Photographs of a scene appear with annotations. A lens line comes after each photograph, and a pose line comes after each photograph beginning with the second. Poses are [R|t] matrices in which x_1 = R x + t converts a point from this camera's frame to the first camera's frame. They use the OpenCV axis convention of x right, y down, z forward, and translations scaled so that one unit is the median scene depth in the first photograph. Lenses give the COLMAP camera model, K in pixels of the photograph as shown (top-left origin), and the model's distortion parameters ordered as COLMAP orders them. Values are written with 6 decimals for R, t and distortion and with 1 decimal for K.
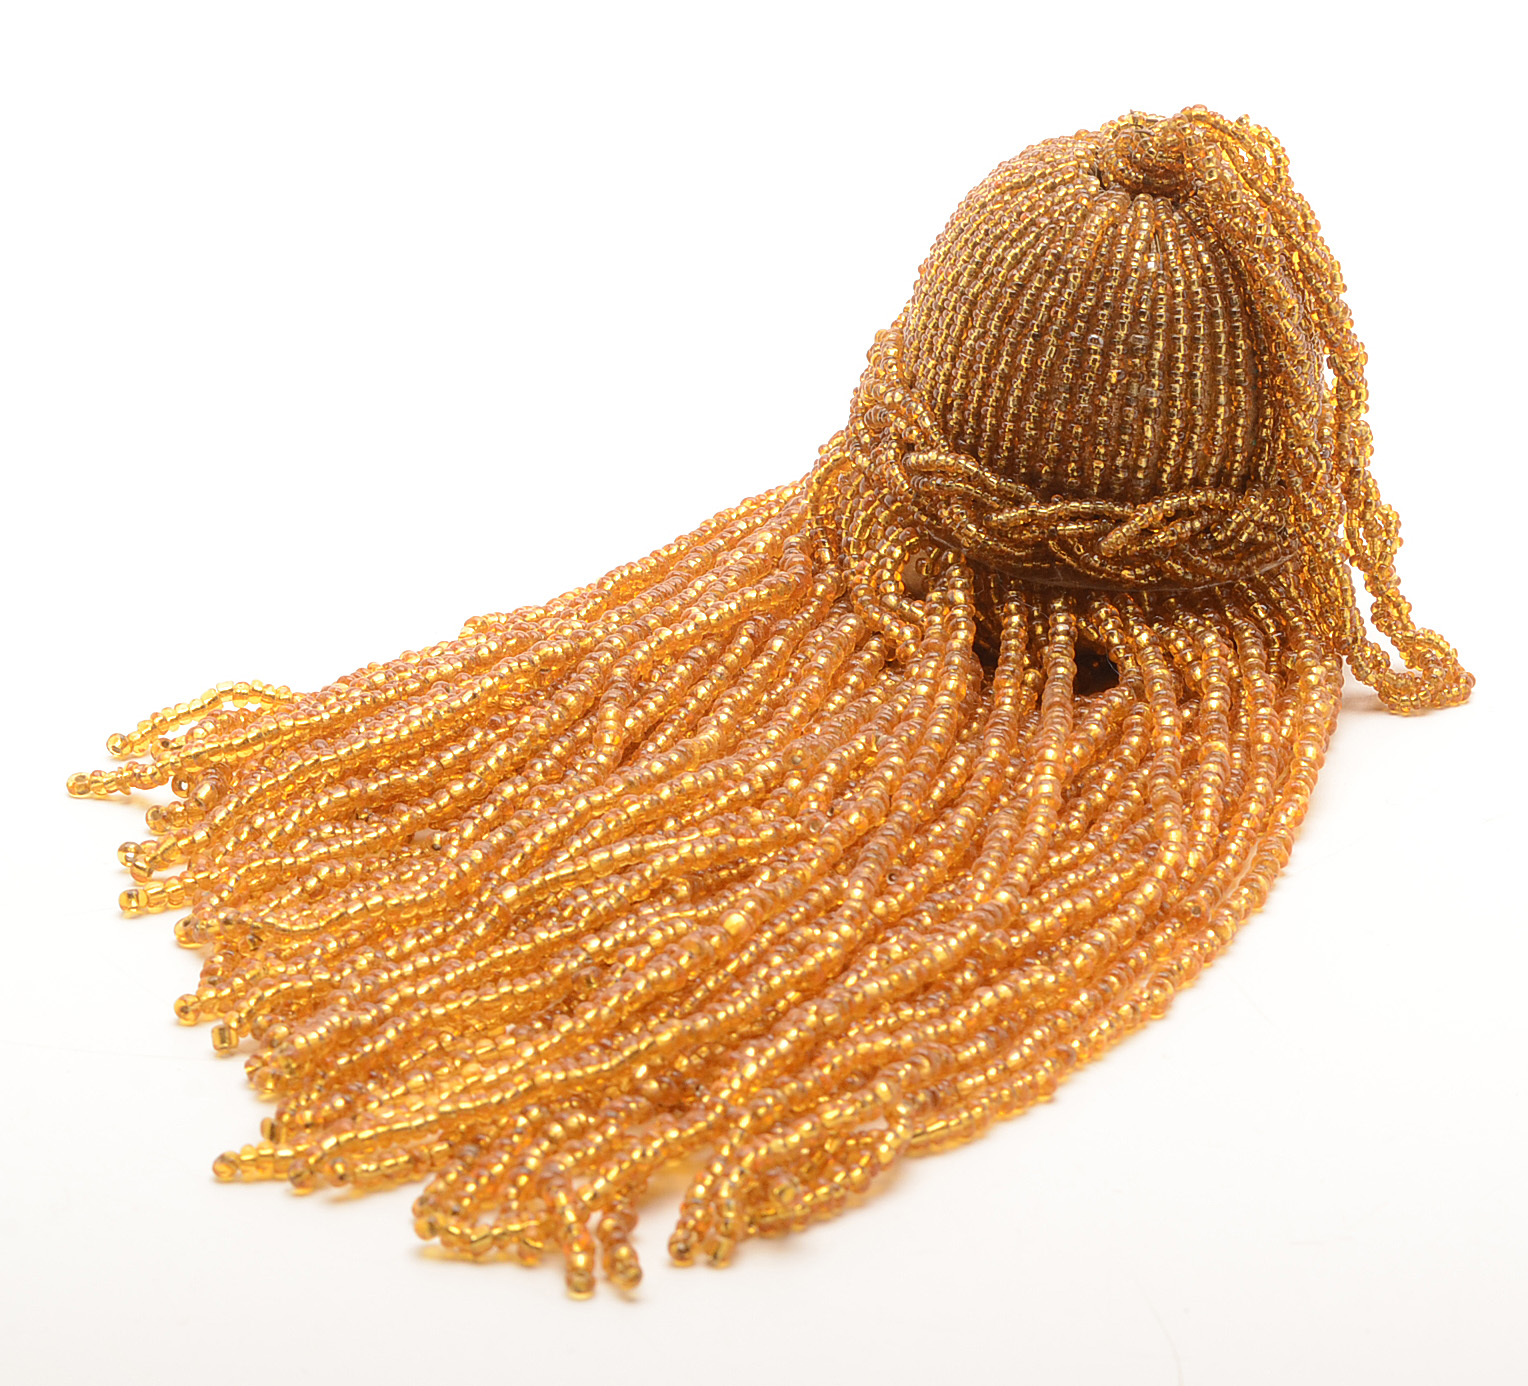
lens RADIAL K [[4011.6, 0, 768.4], [0, 4011.6, 696.2], [0, 0, 1]] dist [-0.077369, 0.000000]
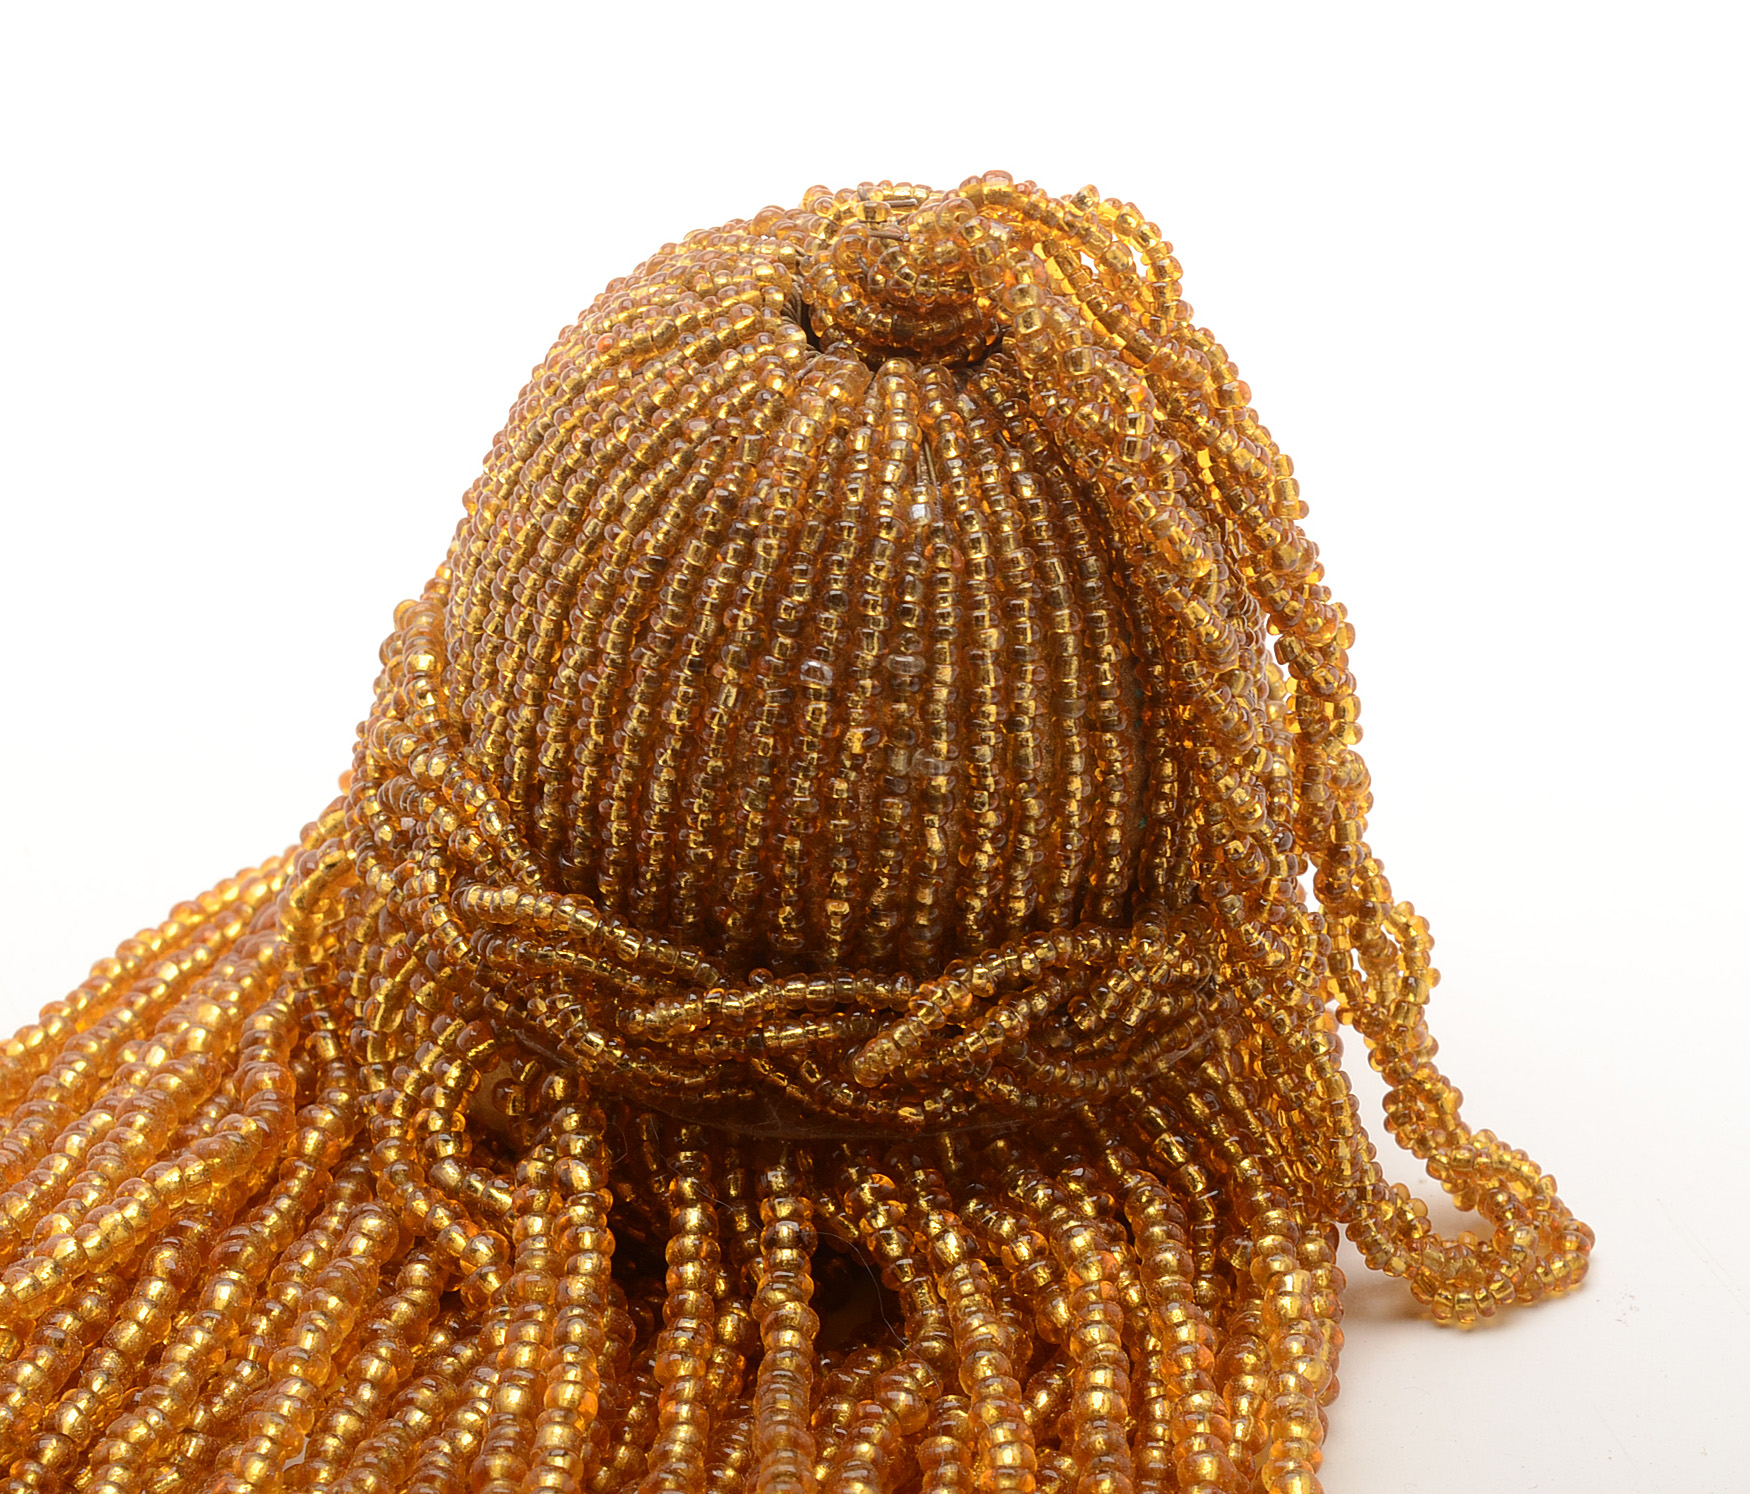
lens RADIAL K [[5004.4, 0, 873.0], [0, 5004.4, 741.6], [0, 0, 1]] dist [0.064787, 0.000000]
pose [[0.995027, -0.066269, 0.074365, 0.041248], [0.061968, 0.996349, 0.058724, -0.113946], [-0.077985, -0.053823, 0.995501, 0.375862]]
